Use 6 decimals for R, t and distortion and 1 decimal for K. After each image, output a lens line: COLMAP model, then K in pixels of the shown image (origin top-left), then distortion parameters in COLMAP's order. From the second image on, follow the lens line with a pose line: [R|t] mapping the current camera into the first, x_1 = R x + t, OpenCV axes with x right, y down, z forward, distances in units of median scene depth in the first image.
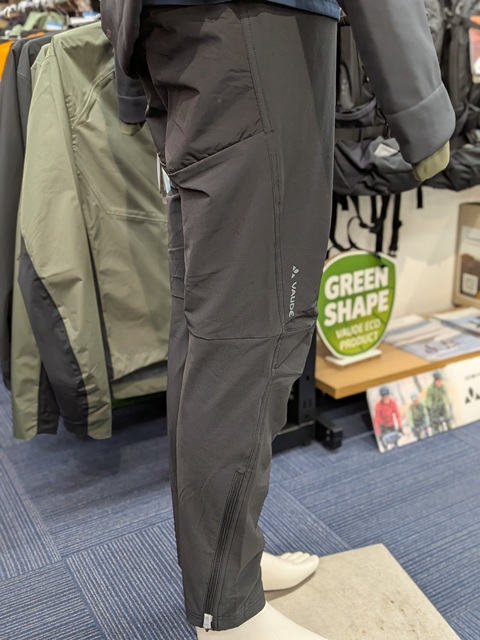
lens RADIAL K [[723.2, 0, 256.2], [0, 723.2, 320.8], [0, 0, 1]] dist [0.130723, -0.296192]
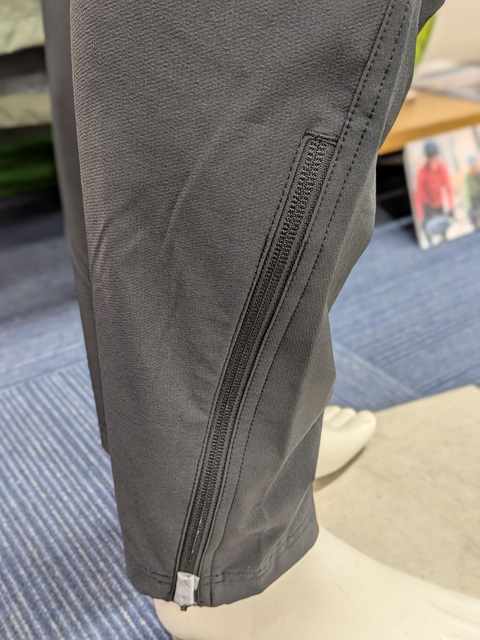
lens RADIAL K [[723.2, 0, 256.2], [0, 723.2, 320.8], [0, 0, 1]] dist [0.130723, -0.296192]
pose [[0.993170, -0.031307, 0.112398, -0.054018], [0.009601, 0.981991, 0.188682, 0.156616], [-0.116281, -0.186315, 0.975585, 0.508828]]
